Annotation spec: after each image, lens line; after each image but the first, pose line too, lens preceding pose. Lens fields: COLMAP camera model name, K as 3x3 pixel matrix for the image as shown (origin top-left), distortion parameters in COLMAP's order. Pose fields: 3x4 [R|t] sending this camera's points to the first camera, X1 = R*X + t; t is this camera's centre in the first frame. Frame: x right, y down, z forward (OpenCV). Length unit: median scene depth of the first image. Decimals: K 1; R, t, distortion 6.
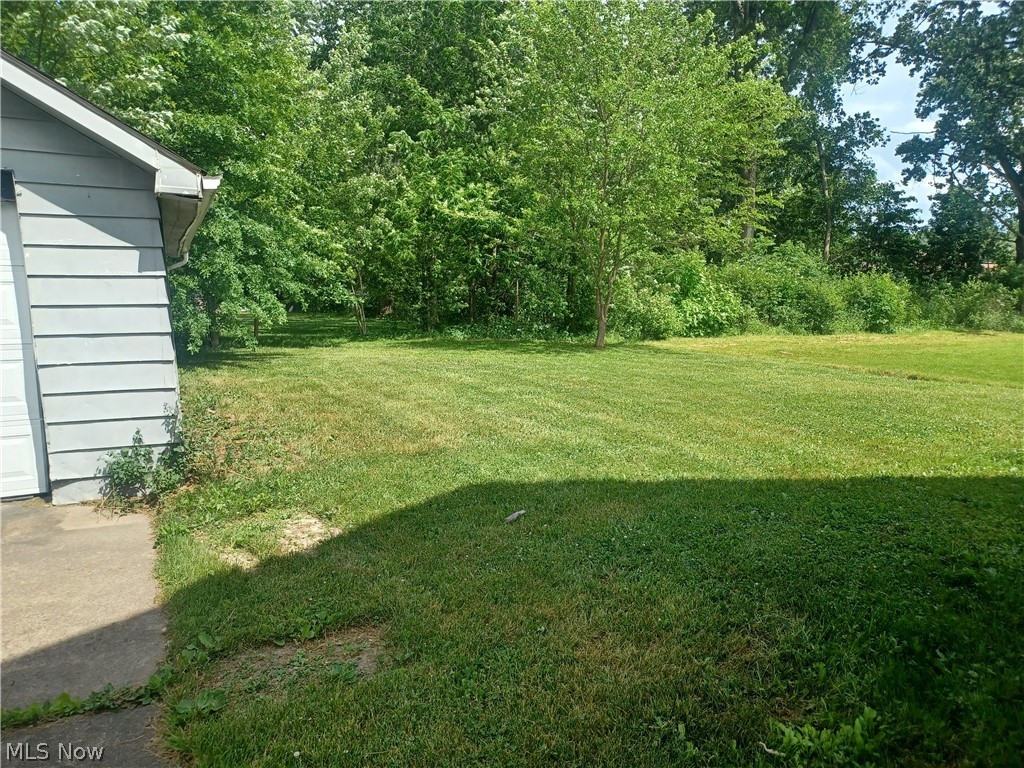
lens RADIAL K [[740.5, 0, 512.8], [0, 740.5, 387.7], [0, 0, 1]] dist [0.029486, -0.010435]
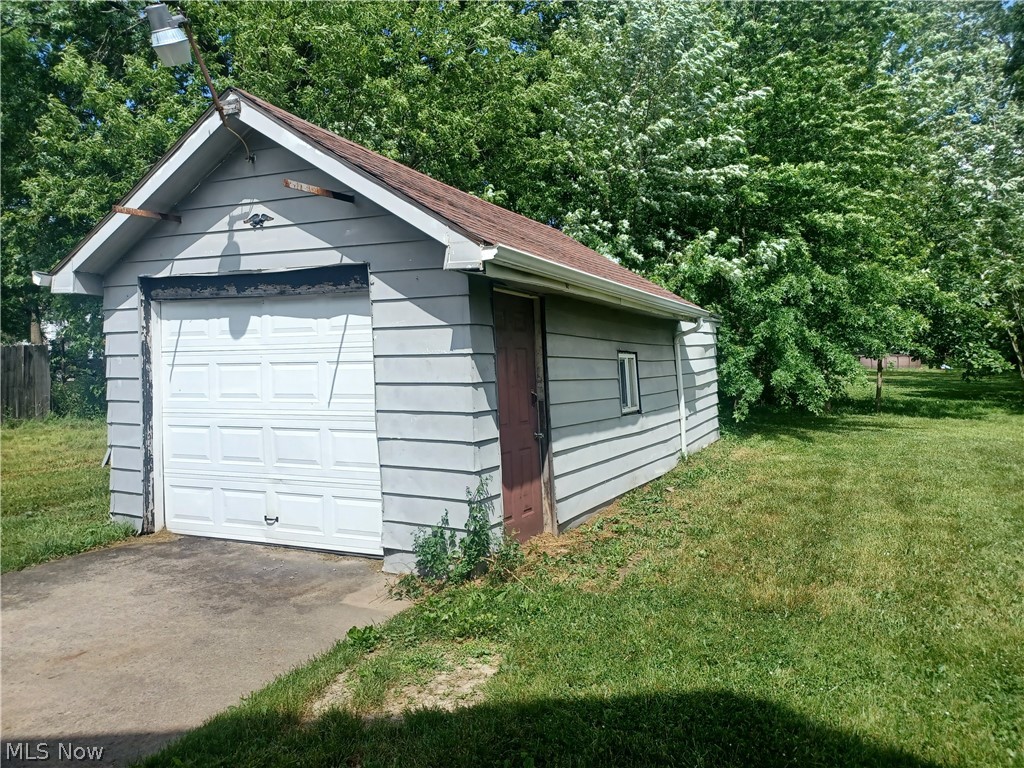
lens RADIAL K [[740.5, 0, 511.5], [0, 740.5, 377.5], [0, 0, 1]] dist [0.029486, -0.010435]
pose [[0.617300, 0.022635, -0.786402, 0.317423], [-0.092043, 0.994799, -0.043618, -0.084764], [0.781325, 0.099308, 0.616173, 0.467784]]
